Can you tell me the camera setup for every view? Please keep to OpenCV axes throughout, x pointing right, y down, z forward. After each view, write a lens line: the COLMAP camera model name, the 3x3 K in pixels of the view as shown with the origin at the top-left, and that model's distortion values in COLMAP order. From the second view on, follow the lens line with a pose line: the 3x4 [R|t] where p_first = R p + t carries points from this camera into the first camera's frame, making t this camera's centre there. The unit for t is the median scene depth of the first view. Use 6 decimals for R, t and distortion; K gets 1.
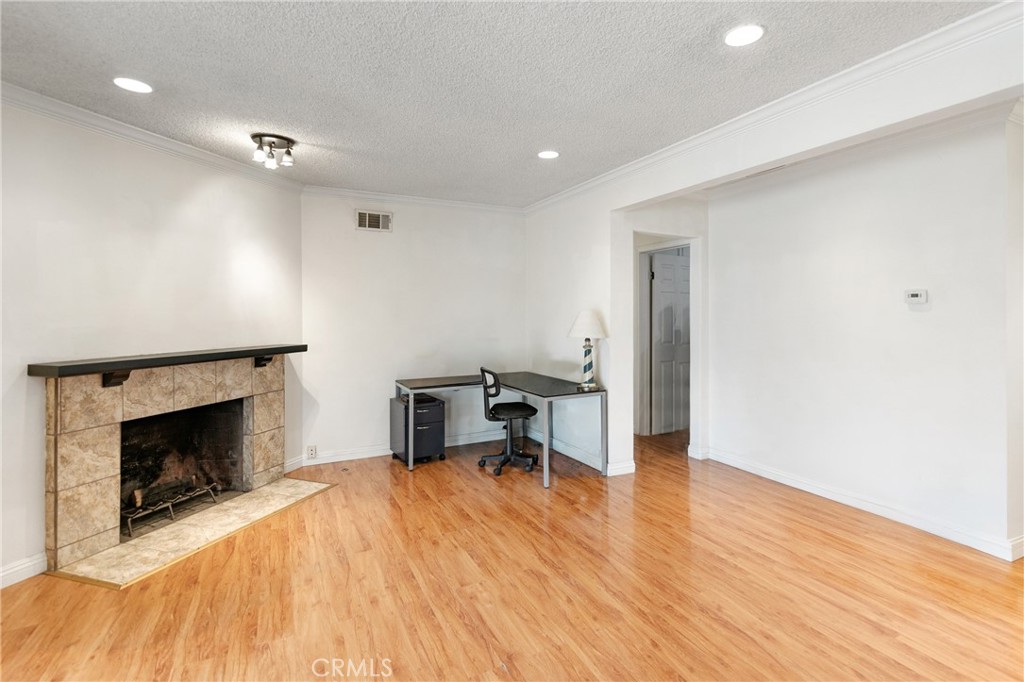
lens RADIAL K [[481.6, 0, 548.0], [0, 481.6, 306.5], [0, 0, 1]] dist [-0.002692, -0.000574]
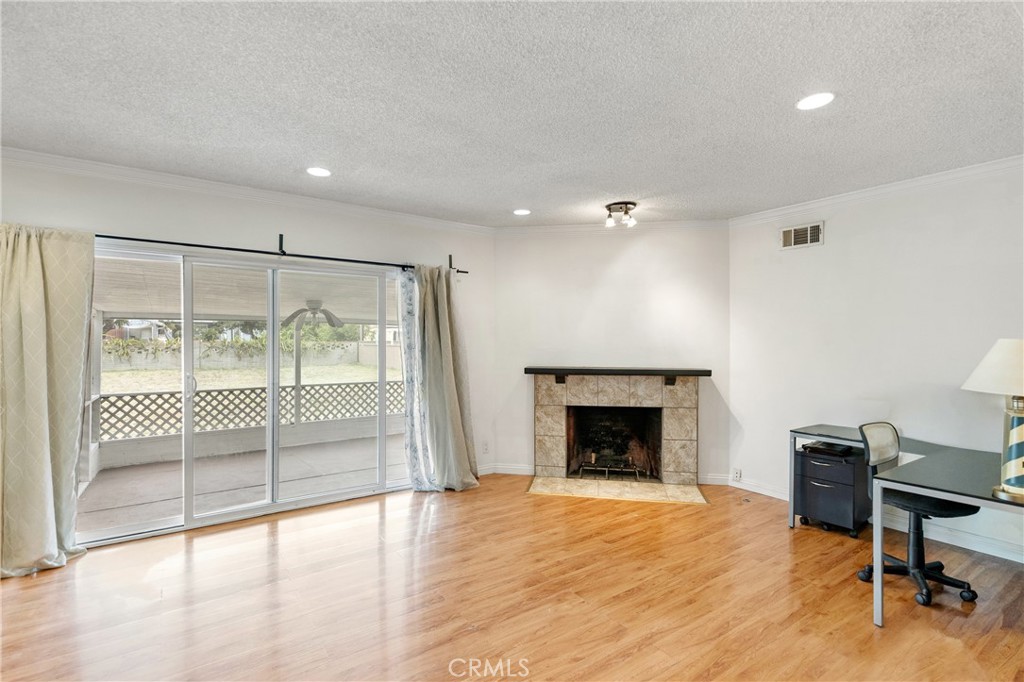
lens RADIAL K [[481.6, 0, 516.4], [0, 481.6, 342.0], [0, 0, 1]] dist [-0.002692, -0.000574]
pose [[0.111228, 0.007103, -0.993770, 0.652967], [0.009575, 0.999920, 0.008219, 0.004170], [0.993749, -0.010429, 0.111151, 0.560086]]
